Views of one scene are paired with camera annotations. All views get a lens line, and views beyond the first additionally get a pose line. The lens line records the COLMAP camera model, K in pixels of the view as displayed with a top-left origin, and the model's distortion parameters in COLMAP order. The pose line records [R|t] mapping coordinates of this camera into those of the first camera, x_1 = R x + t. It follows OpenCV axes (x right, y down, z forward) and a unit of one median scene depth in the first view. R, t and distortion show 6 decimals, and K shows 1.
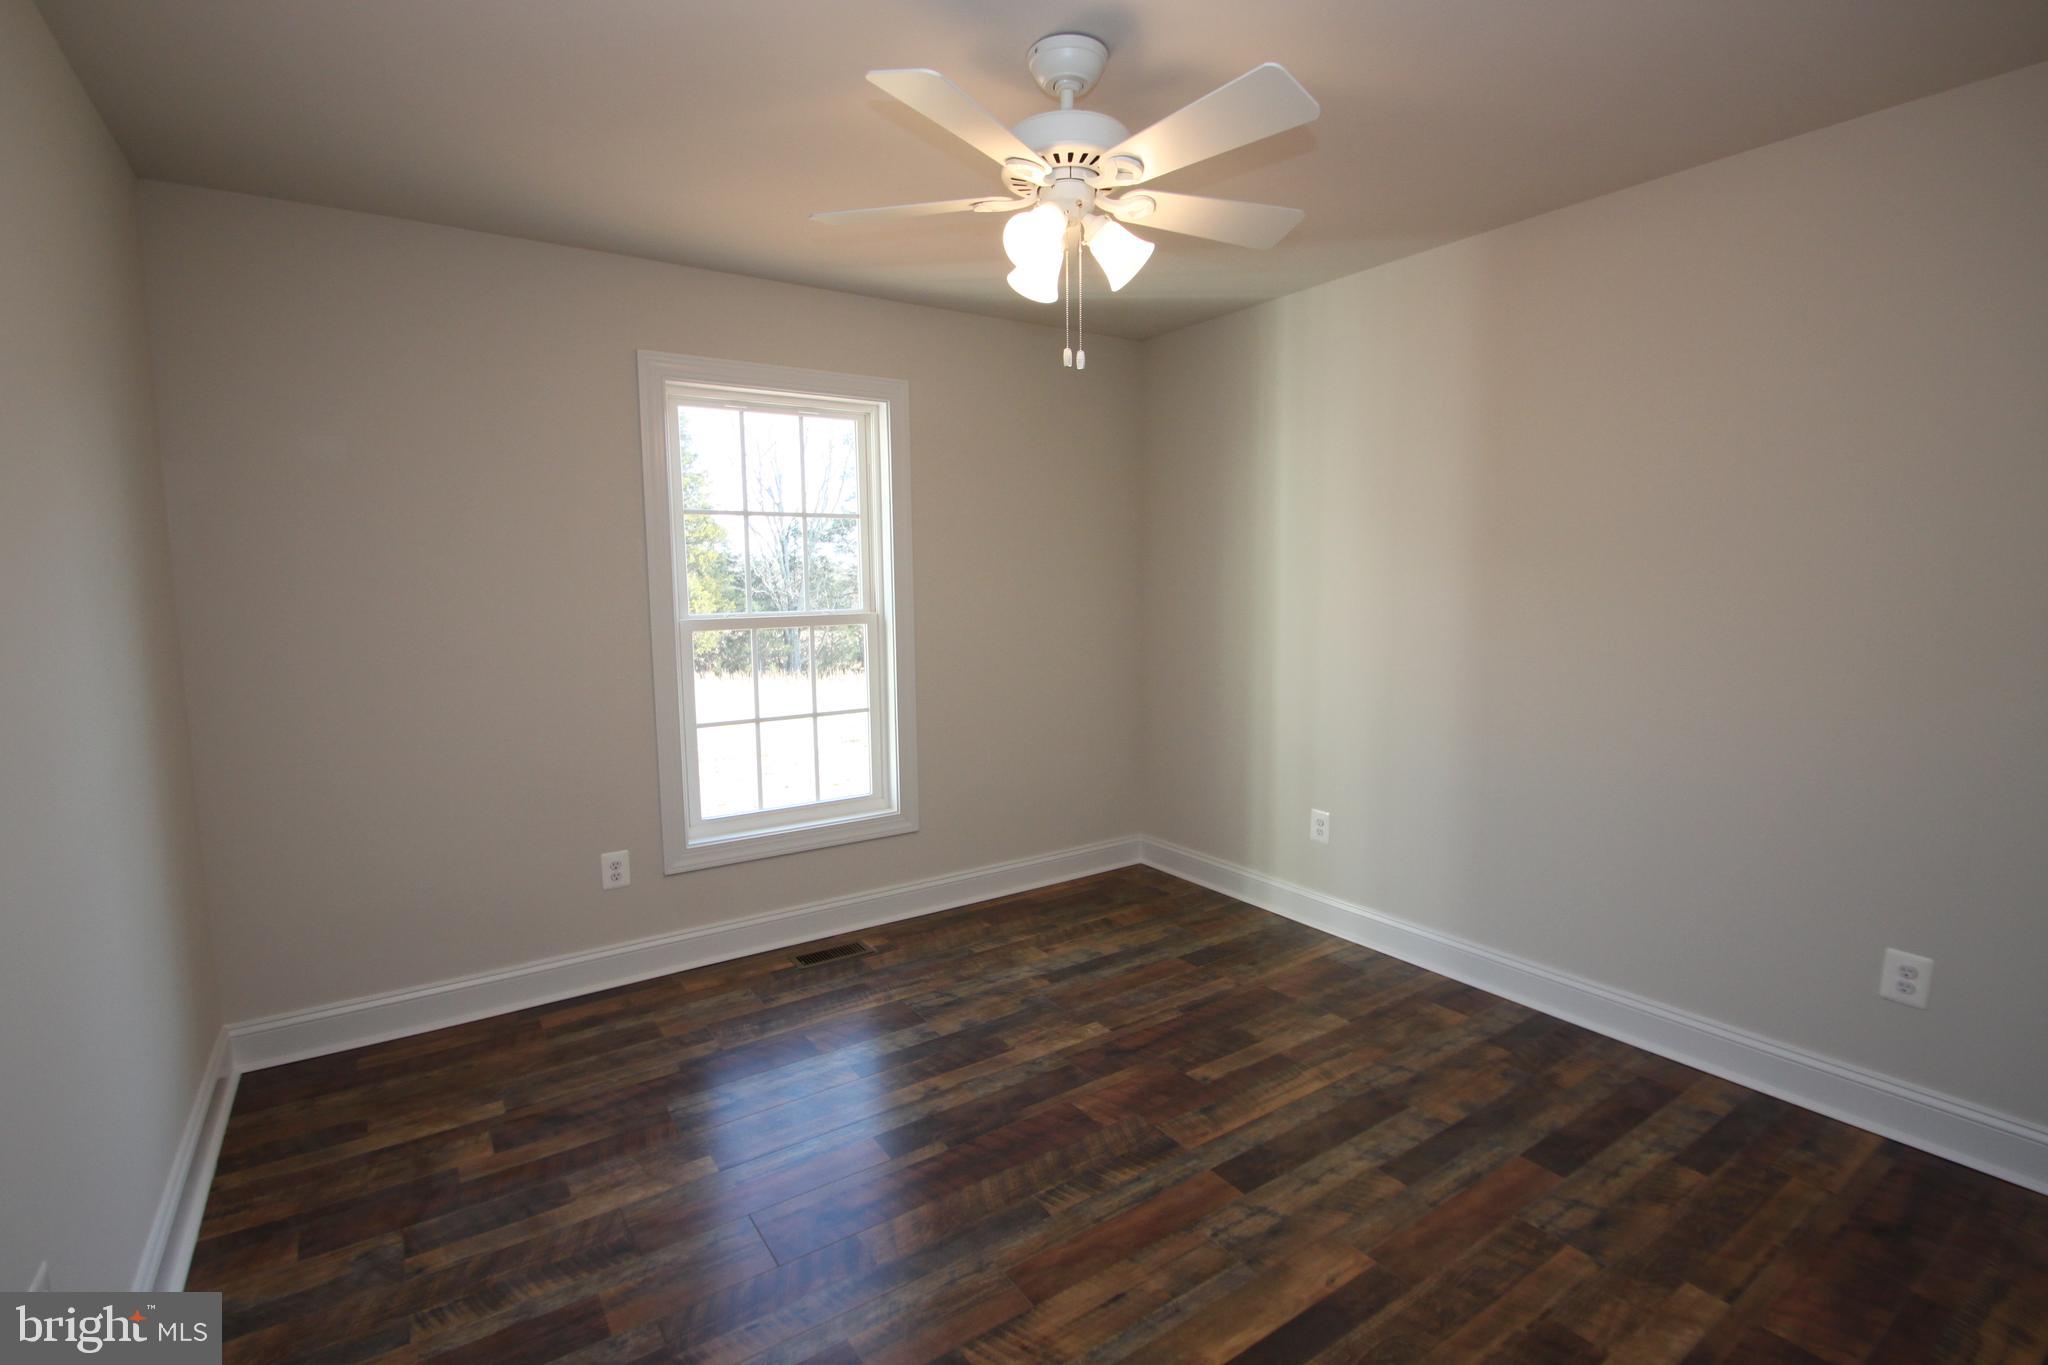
lens RADIAL K [[962.3, 0, 1015.1], [0, 962.3, 677.5], [0, 0, 1]] dist [0.018167, -0.018412]
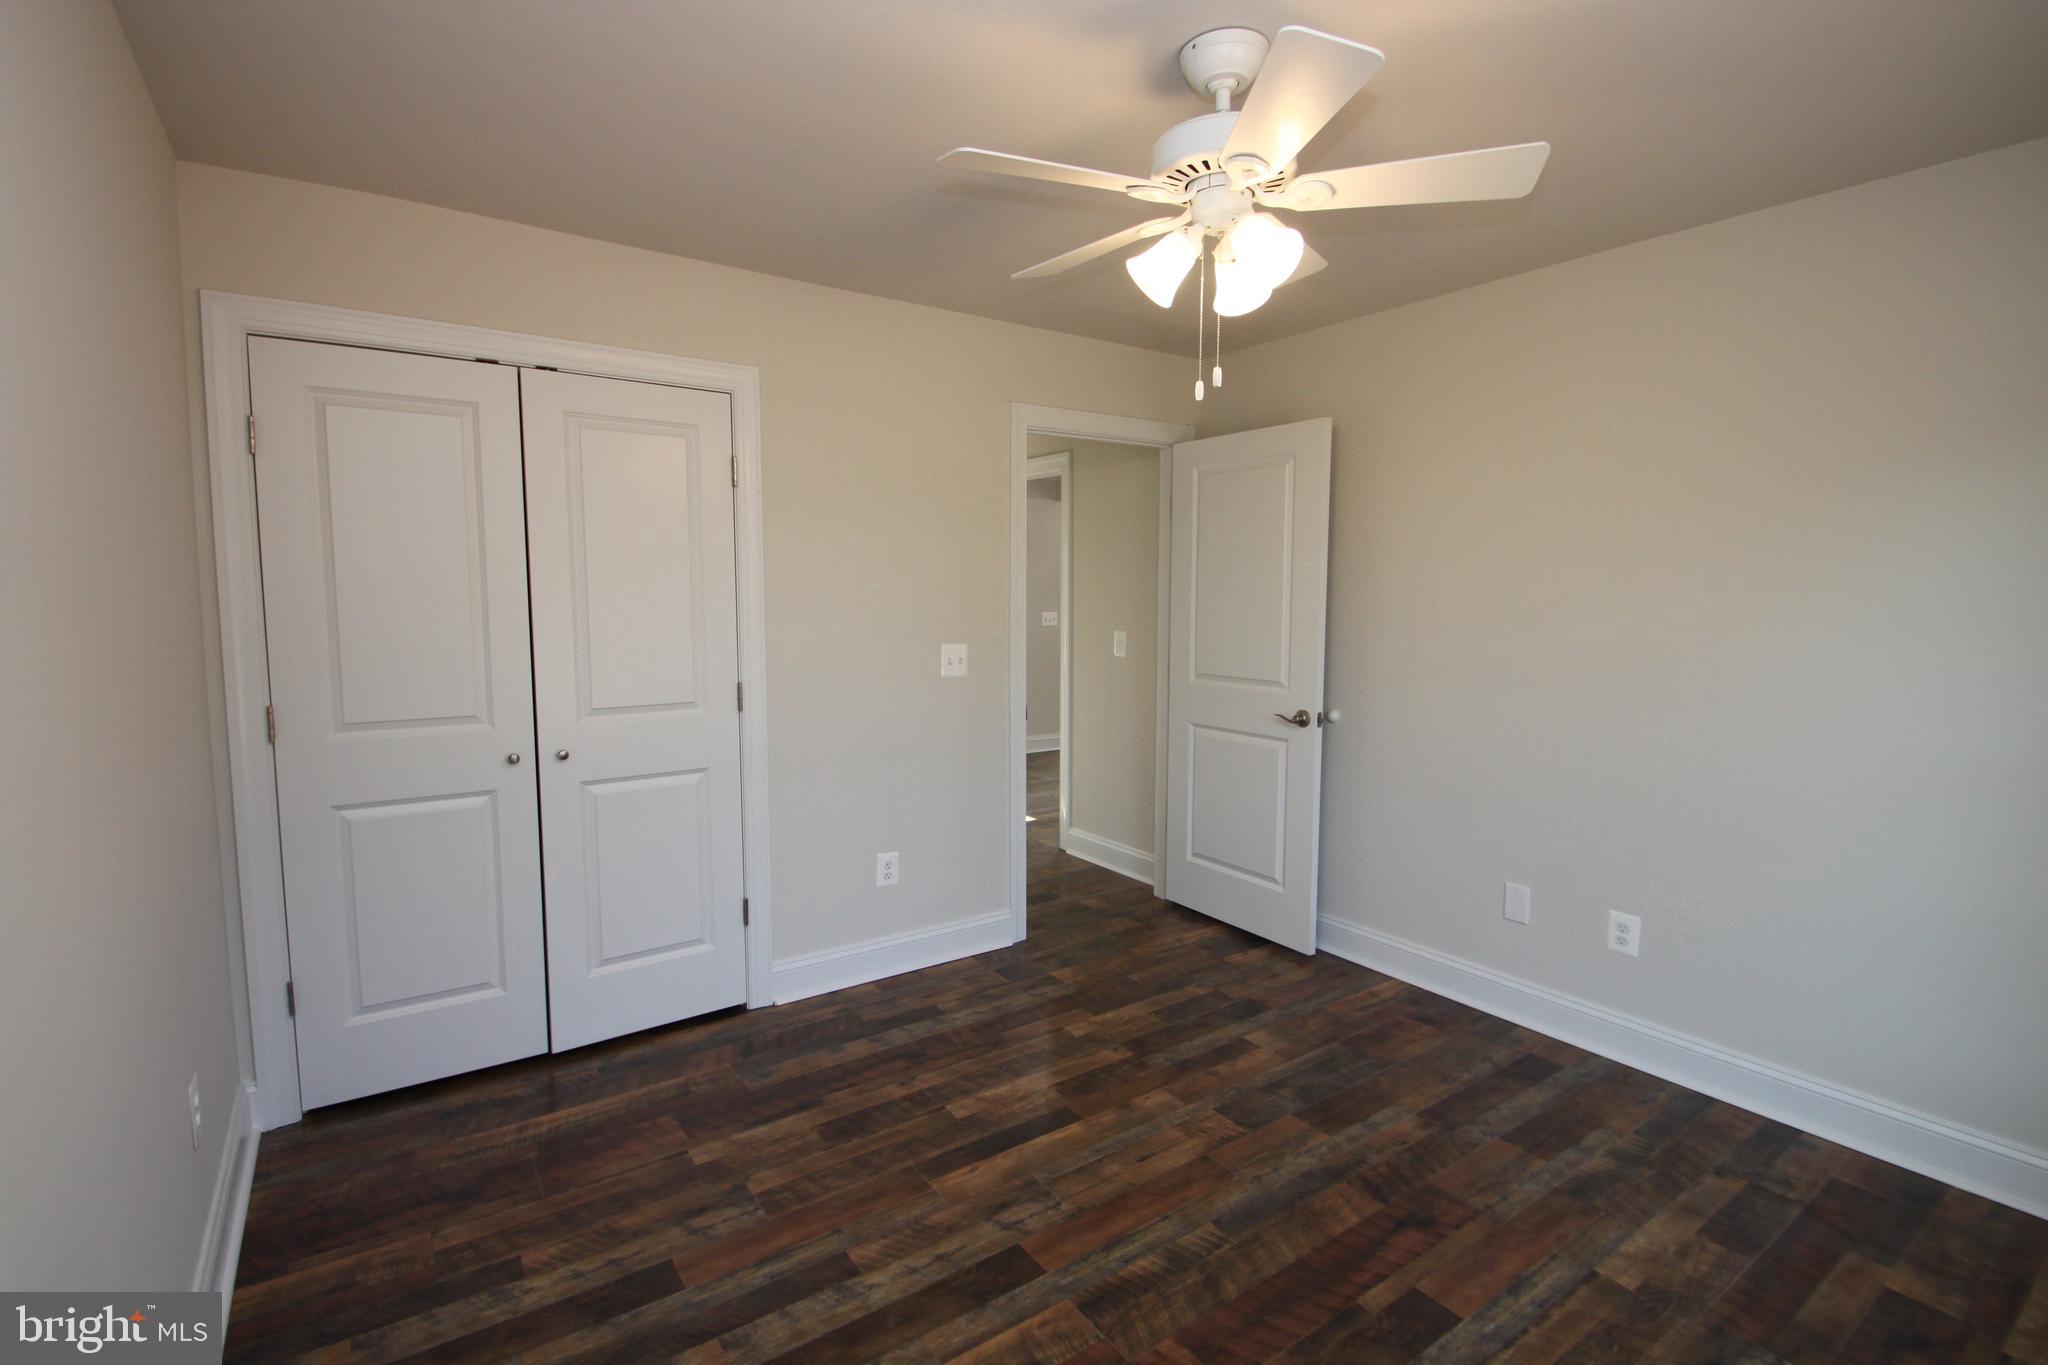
lens RADIAL K [[940.0, 0, 1012.9], [0, 940.0, 675.7], [0, 0, 1]] dist [0.009921, -0.018834]
pose [[-0.999913, 0.010215, -0.008370, 0.247682], [0.008367, 0.980397, 0.196856, -0.216864], [0.010216, 0.196769, -0.980397, 1.837652]]
